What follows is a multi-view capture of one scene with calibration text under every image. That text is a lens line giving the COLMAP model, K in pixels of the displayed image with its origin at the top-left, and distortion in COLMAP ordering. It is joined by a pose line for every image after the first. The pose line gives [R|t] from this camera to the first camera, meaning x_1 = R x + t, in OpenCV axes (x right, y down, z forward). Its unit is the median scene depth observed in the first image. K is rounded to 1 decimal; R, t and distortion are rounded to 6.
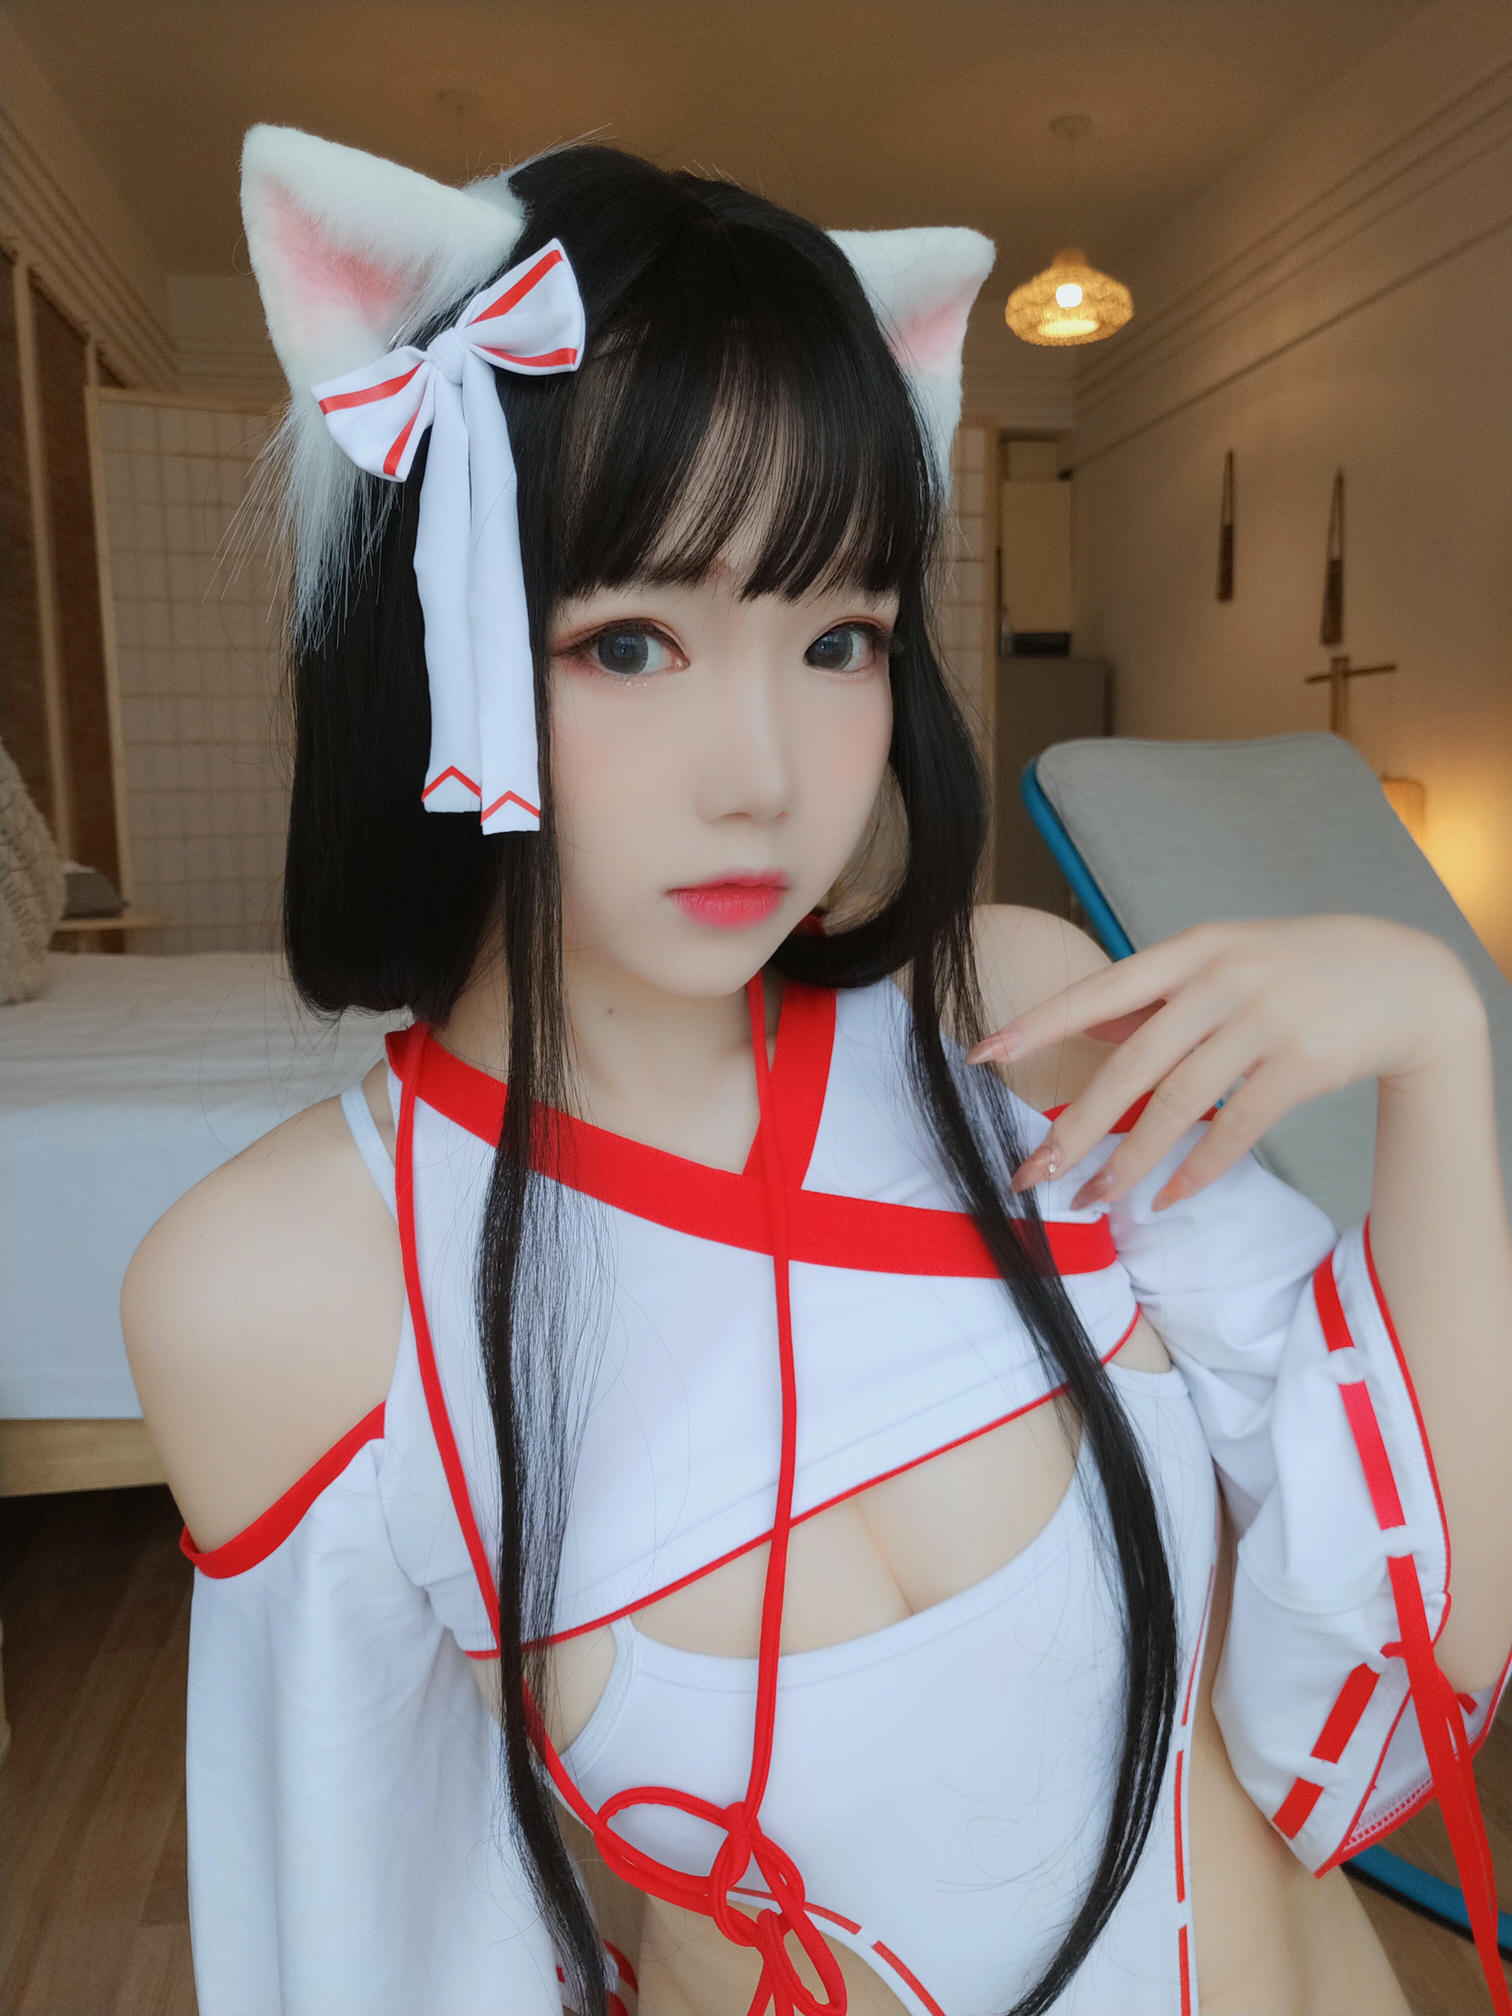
lens RADIAL K [[1586.3, 0, 756.0], [0, 1586.3, 1008.0], [0, 0, 1]] dist [-0.004865, -0.011072]
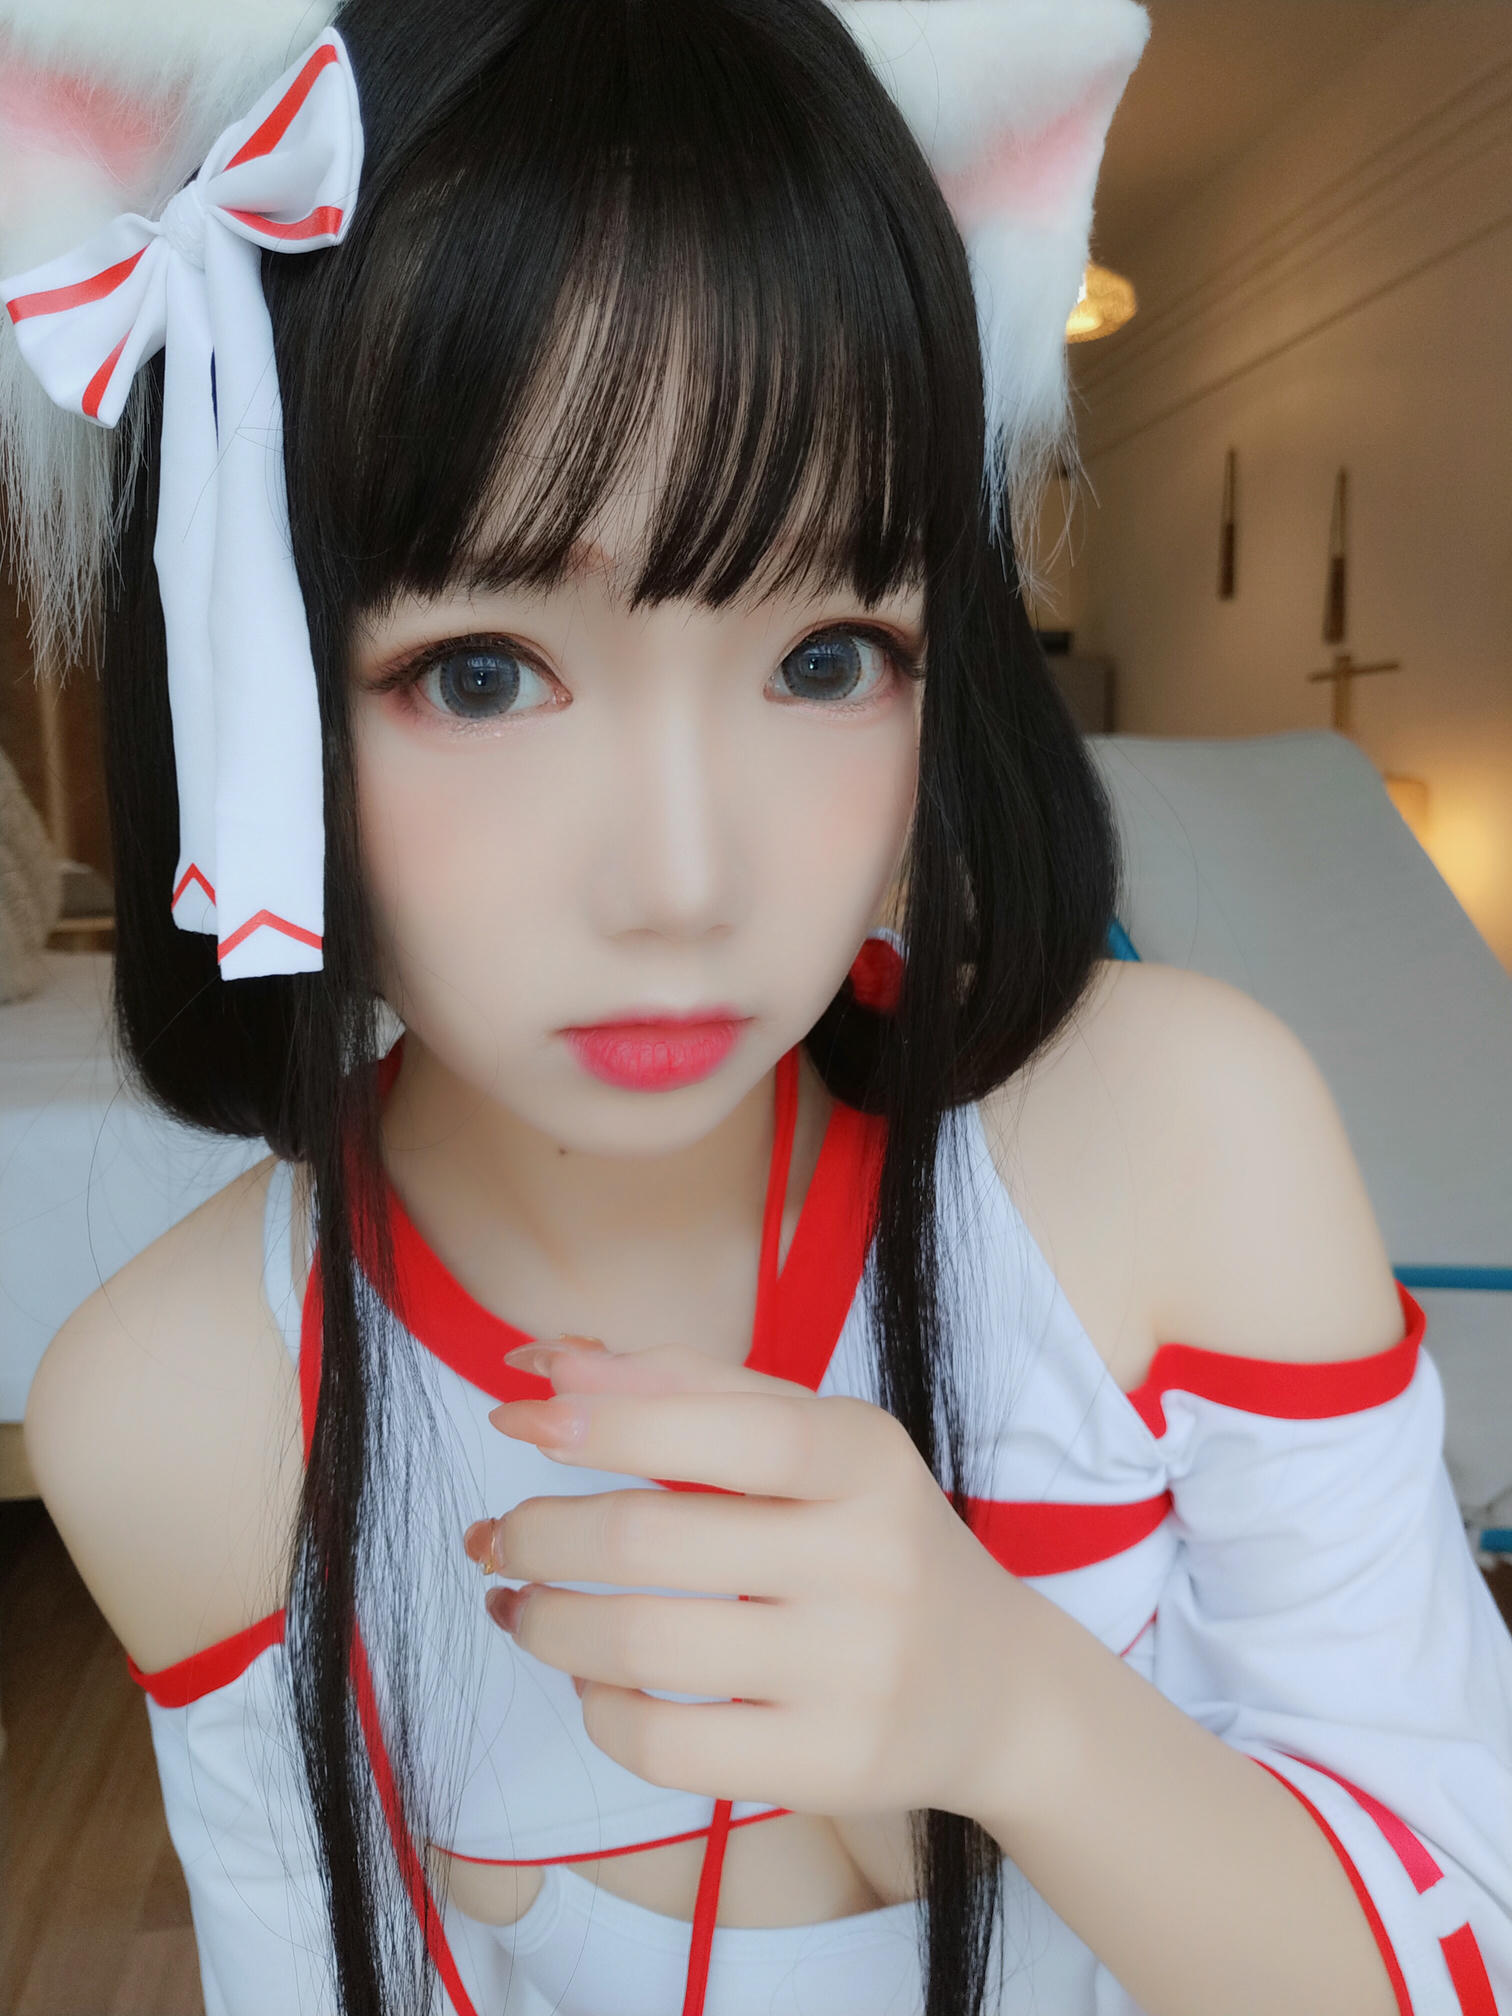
lens RADIAL K [[1586.3, 0, 756.0], [0, 1586.3, 1008.0], [0, 0, 1]] dist [-0.004865, -0.011072]
pose [[1.000000, 0.000504, -0.000662, 0.032108], [-0.000503, 0.999999, 0.001192, -0.079350], [0.000663, -0.001192, 0.999999, 0.296584]]
